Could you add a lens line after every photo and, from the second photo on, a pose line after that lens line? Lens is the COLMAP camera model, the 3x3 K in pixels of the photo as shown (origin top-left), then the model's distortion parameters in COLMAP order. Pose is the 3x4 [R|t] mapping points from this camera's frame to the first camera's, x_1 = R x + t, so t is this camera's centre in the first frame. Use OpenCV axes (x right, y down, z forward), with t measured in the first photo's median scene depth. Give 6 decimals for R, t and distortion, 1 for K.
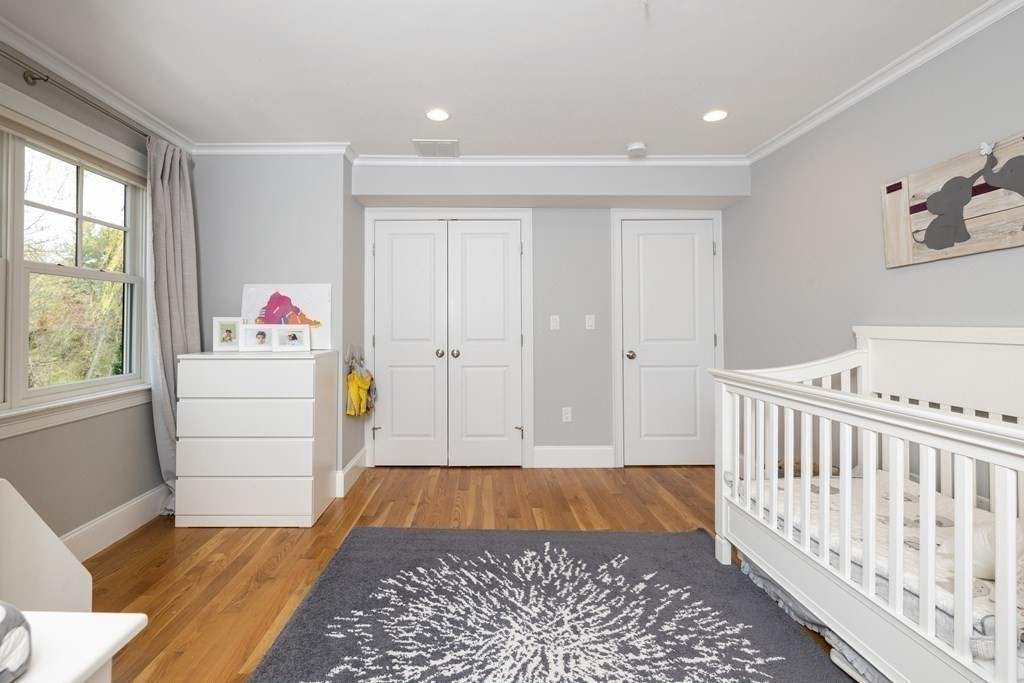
lens RADIAL K [[464.3, 0, 477.2], [0, 464.3, 324.2], [0, 0, 1]] dist [-0.003902, 0.000234]
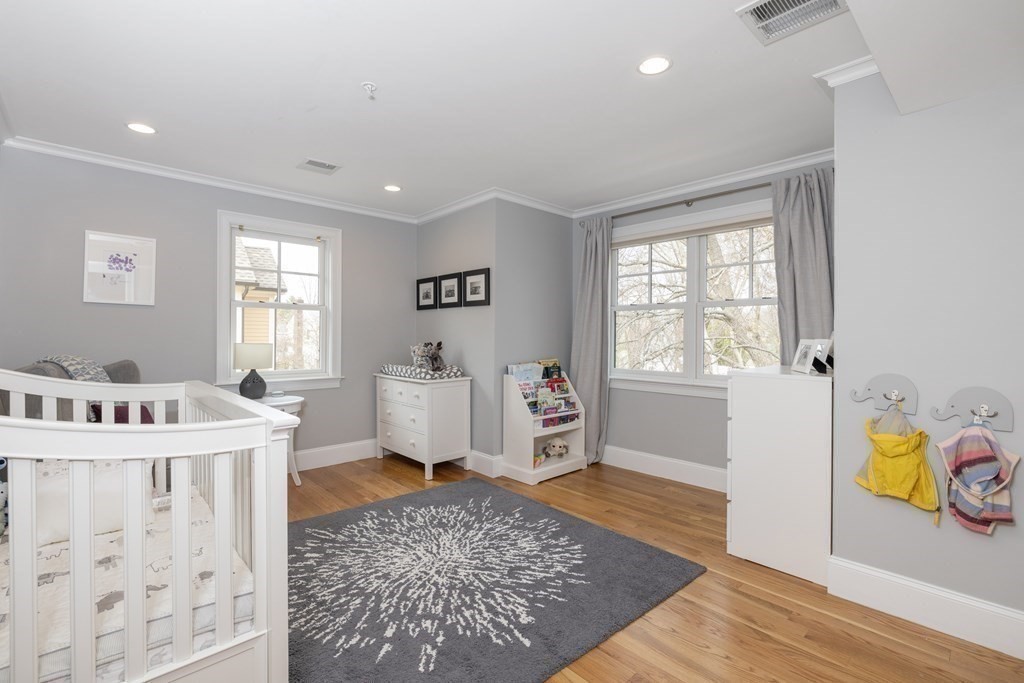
lens RADIAL K [[464.3, 0, 512.3], [0, 464.3, 335.6], [0, 0, 1]] dist [-0.003902, 0.000234]
pose [[-0.723006, -0.002645, -0.690837, 0.908363], [-0.005298, 0.999984, 0.001717, -0.005543], [0.690821, 0.004901, -0.723009, 2.050637]]
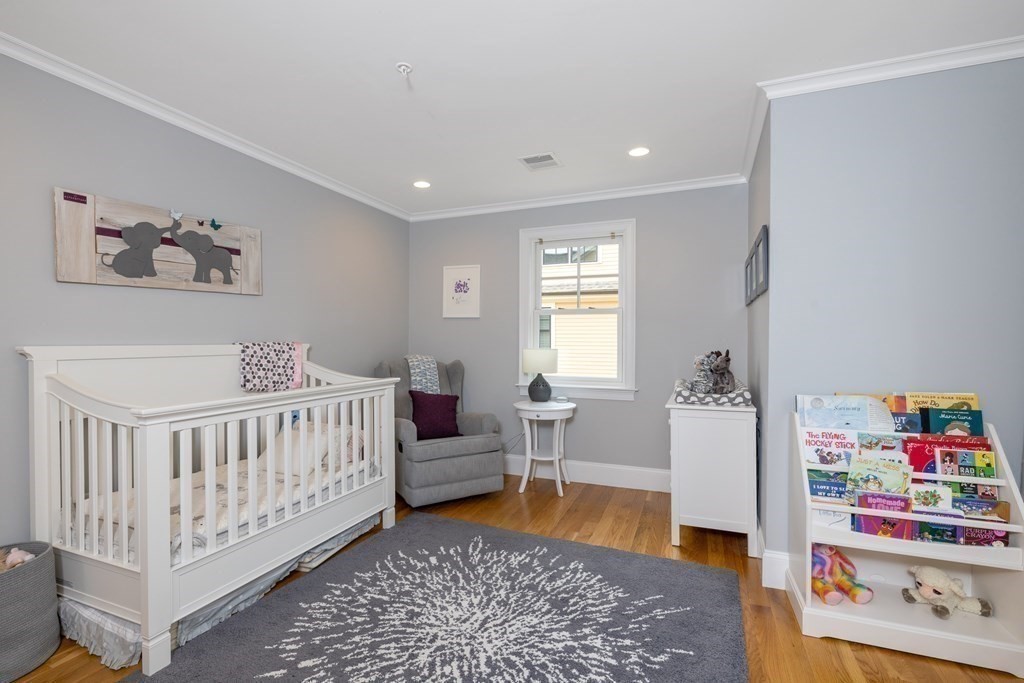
lens RADIAL K [[464.3, 0, 510.1], [0, 464.3, 342.7], [0, 0, 1]] dist [-0.003902, 0.000234]
pose [[-0.927484, -0.000558, 0.373863, -0.324150], [0.002352, 0.999970, 0.007329, -0.006684], [-0.373856, 0.007677, -0.927455, 1.844590]]
